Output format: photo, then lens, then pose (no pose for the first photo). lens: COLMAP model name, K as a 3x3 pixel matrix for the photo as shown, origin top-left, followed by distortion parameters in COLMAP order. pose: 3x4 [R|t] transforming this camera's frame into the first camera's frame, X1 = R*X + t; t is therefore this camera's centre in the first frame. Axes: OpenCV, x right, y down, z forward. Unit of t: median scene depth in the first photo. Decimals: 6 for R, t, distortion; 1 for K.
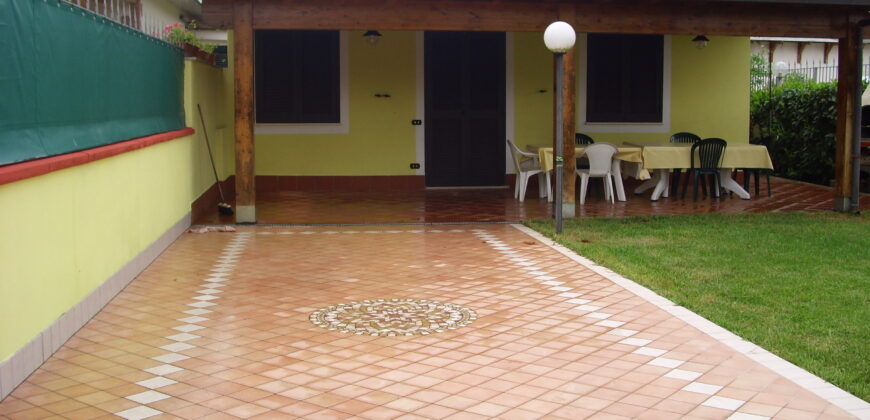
lens RADIAL K [[925.8, 0, 436.6], [0, 925.8, 184.7], [0, 0, 1]] dist [-0.155786, 0.048048]
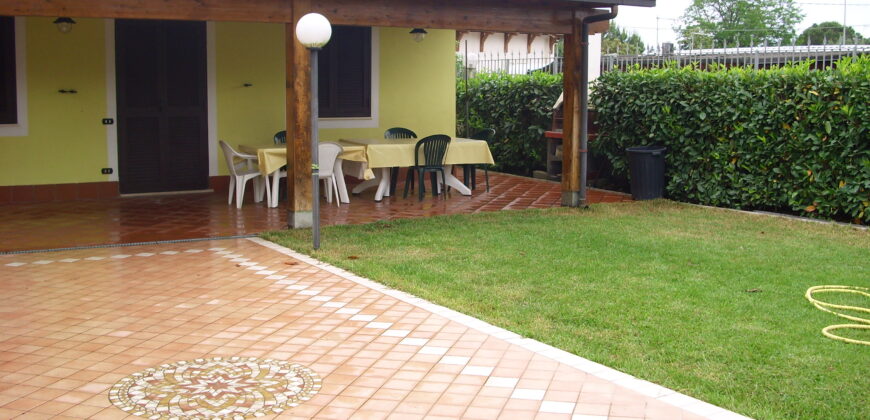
lens RADIAL K [[925.8, 0, 436.6], [0, 925.8, 184.7], [0, 0, 1]] dist [-0.155786, 0.048048]
pose [[0.922112, -0.036396, 0.385207, -0.075726], [0.029799, 0.999289, 0.023084, -0.019915], [-0.385773, -0.009807, 0.922542, 0.091599]]
